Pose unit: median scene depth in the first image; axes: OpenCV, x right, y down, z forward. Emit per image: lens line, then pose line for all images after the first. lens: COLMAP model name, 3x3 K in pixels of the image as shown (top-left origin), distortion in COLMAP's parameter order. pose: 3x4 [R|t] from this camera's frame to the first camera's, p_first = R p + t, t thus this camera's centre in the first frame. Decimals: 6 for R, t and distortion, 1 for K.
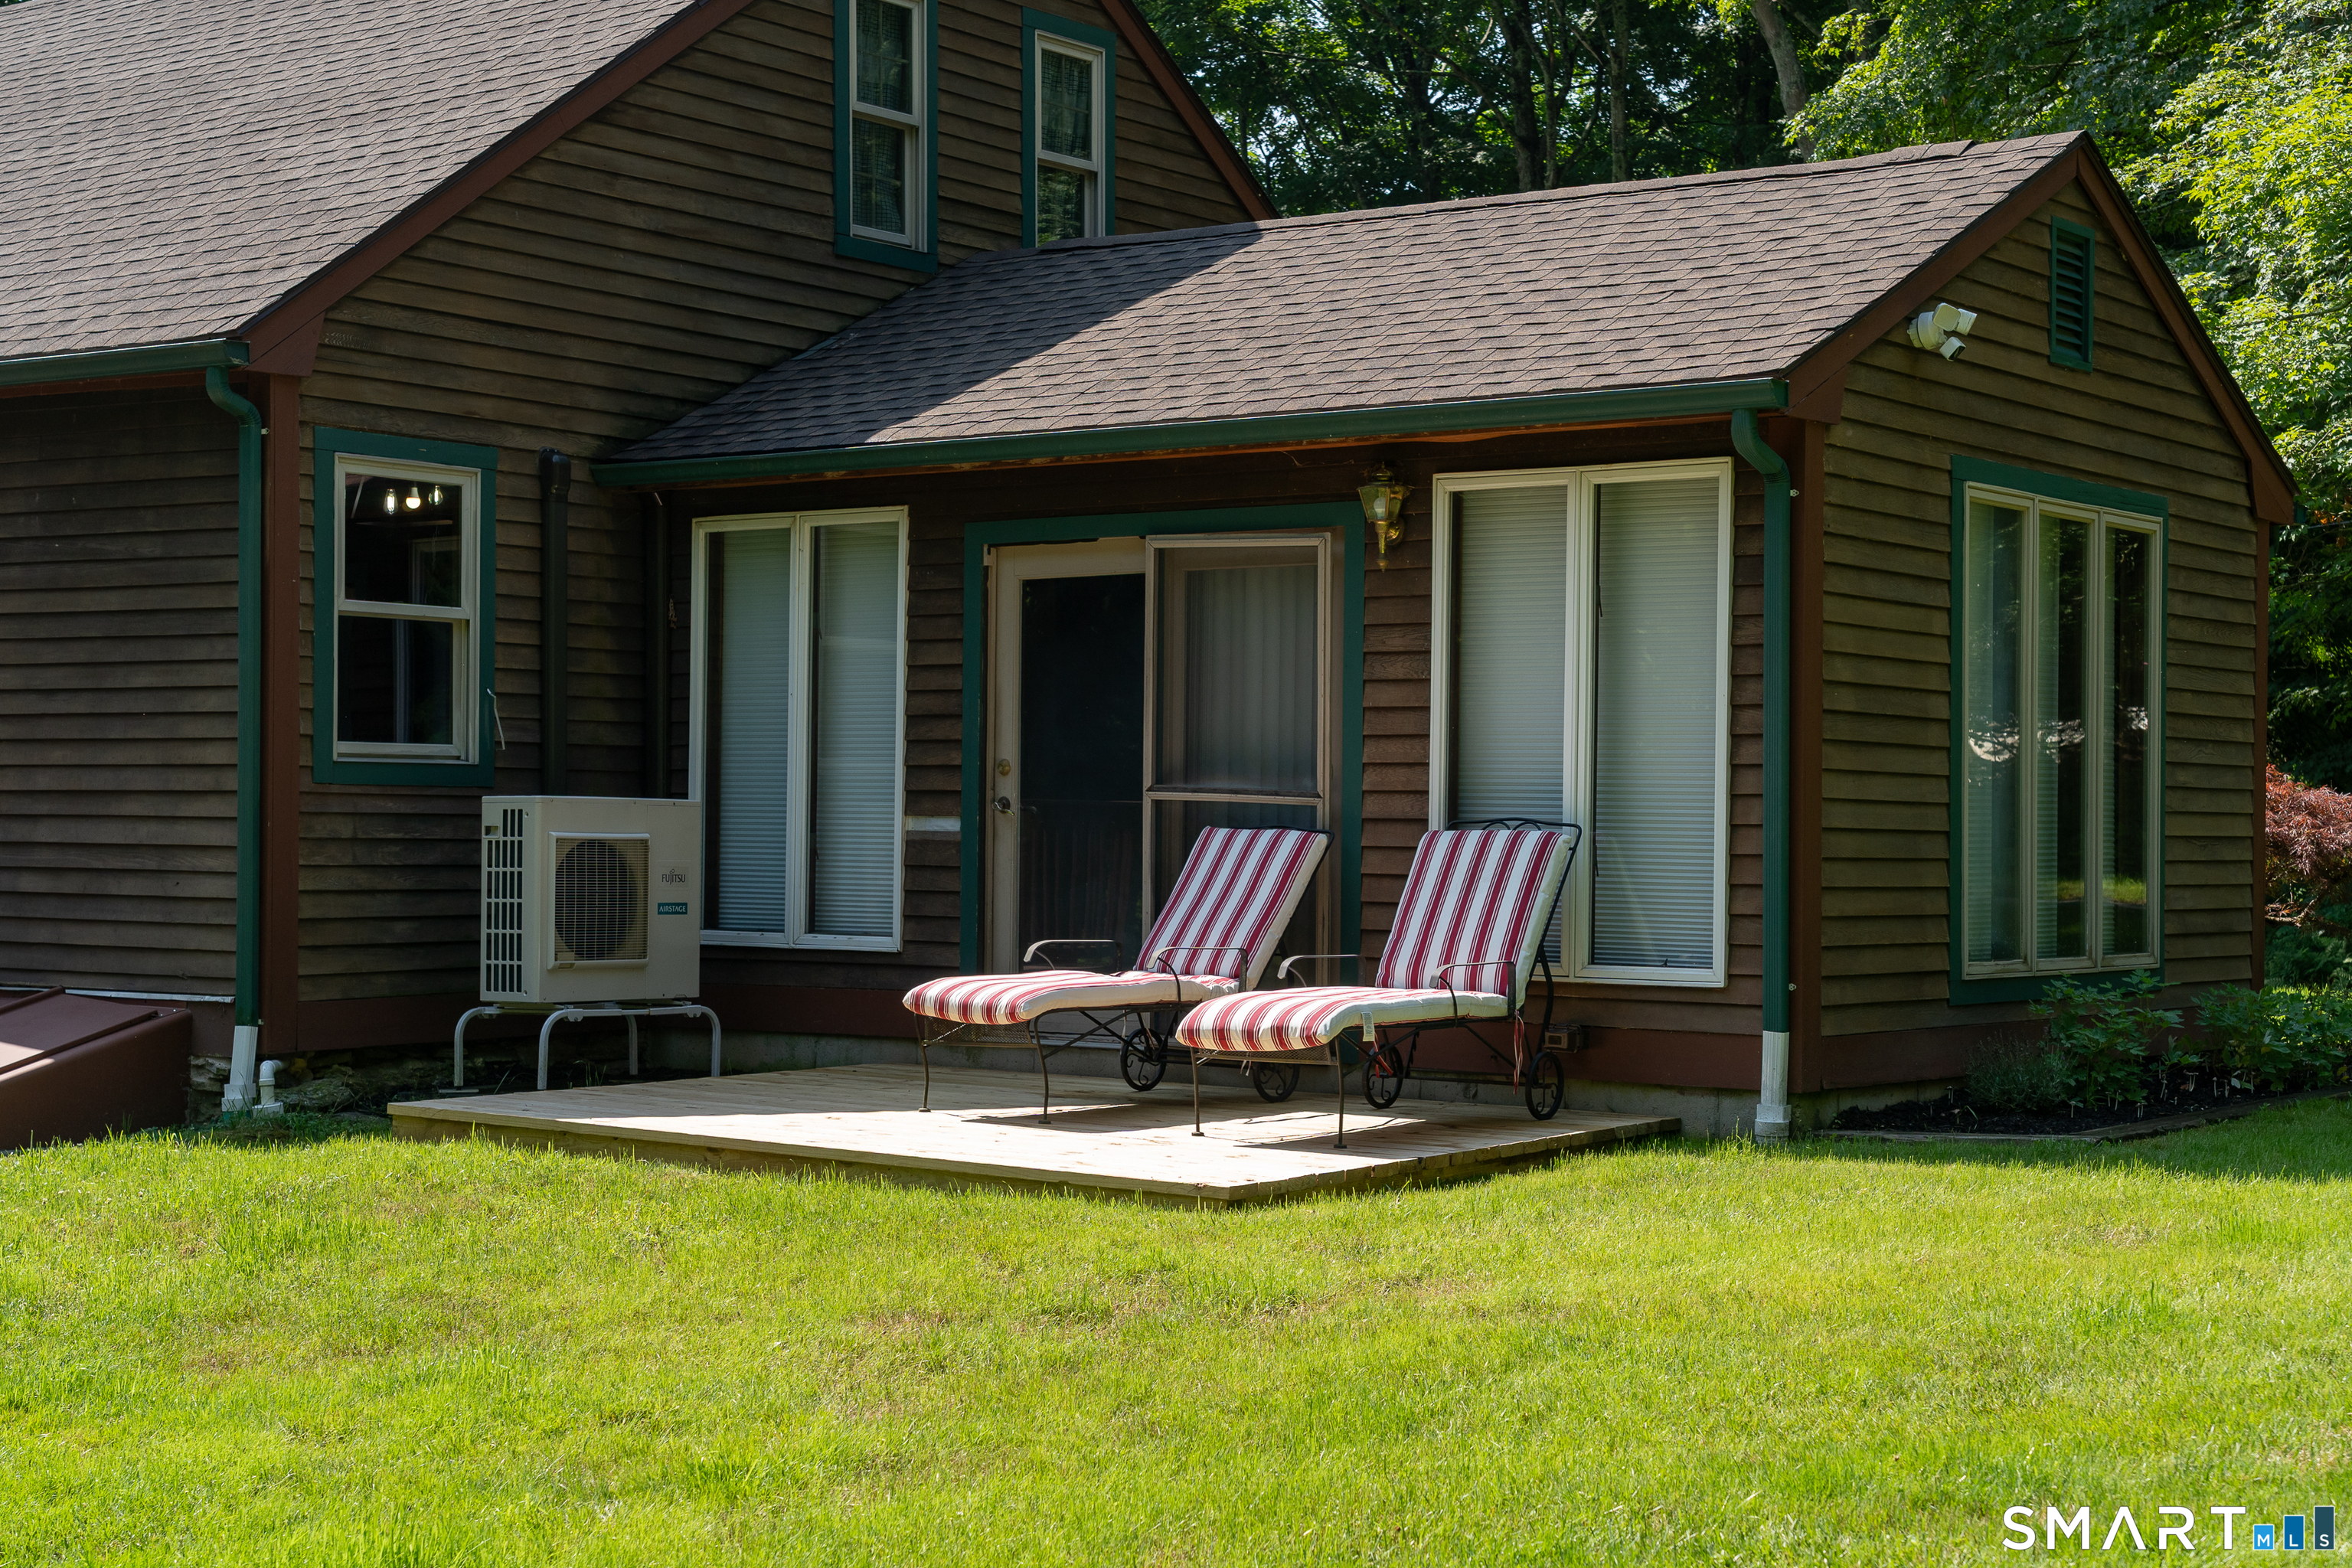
lens RADIAL K [[3474.4, 0, 1183.3], [0, 3474.4, 803.8], [0, 0, 1]] dist [0.050790, 0.000000]
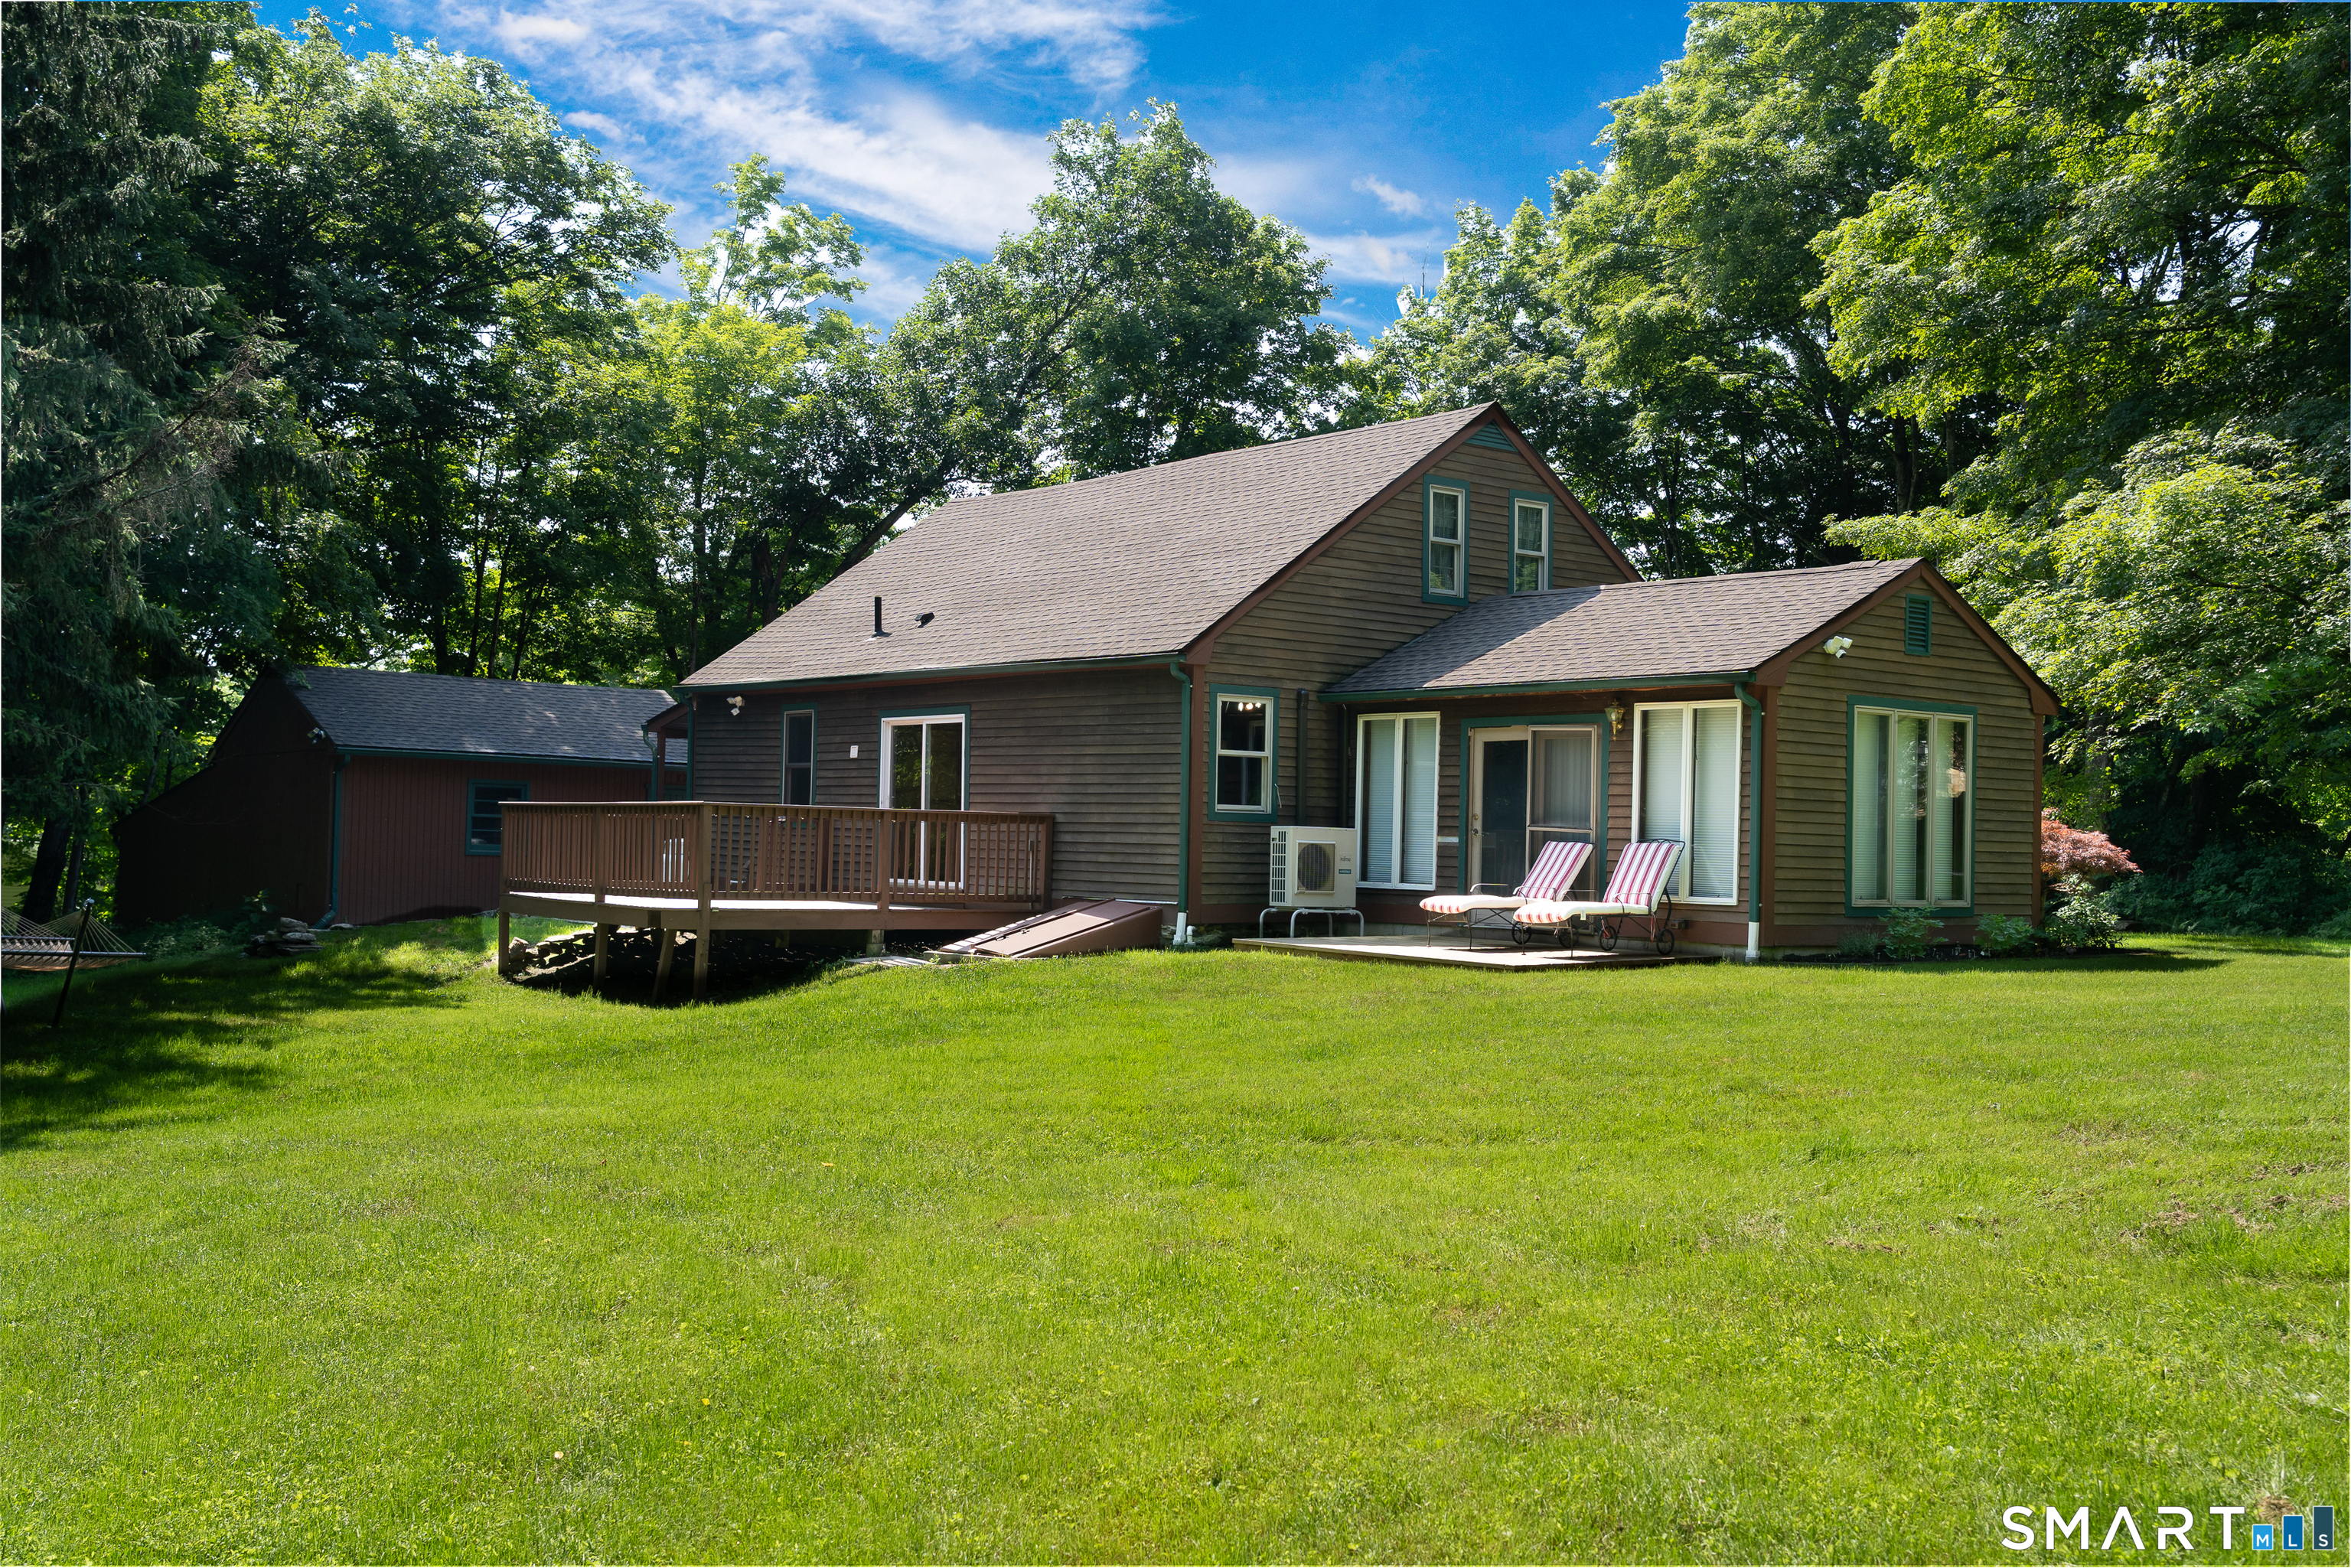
lens RADIAL K [[2322.4, 0, 1179.0], [0, 2322.4, 781.3], [0, 0, 1]] dist [0.060108, 0.000000]
pose [[0.965730, 0.004931, -0.259502, 0.180864], [-0.011036, 0.999695, -0.022073, 0.003335], [0.259314, 0.024181, 0.965490, -0.685798]]
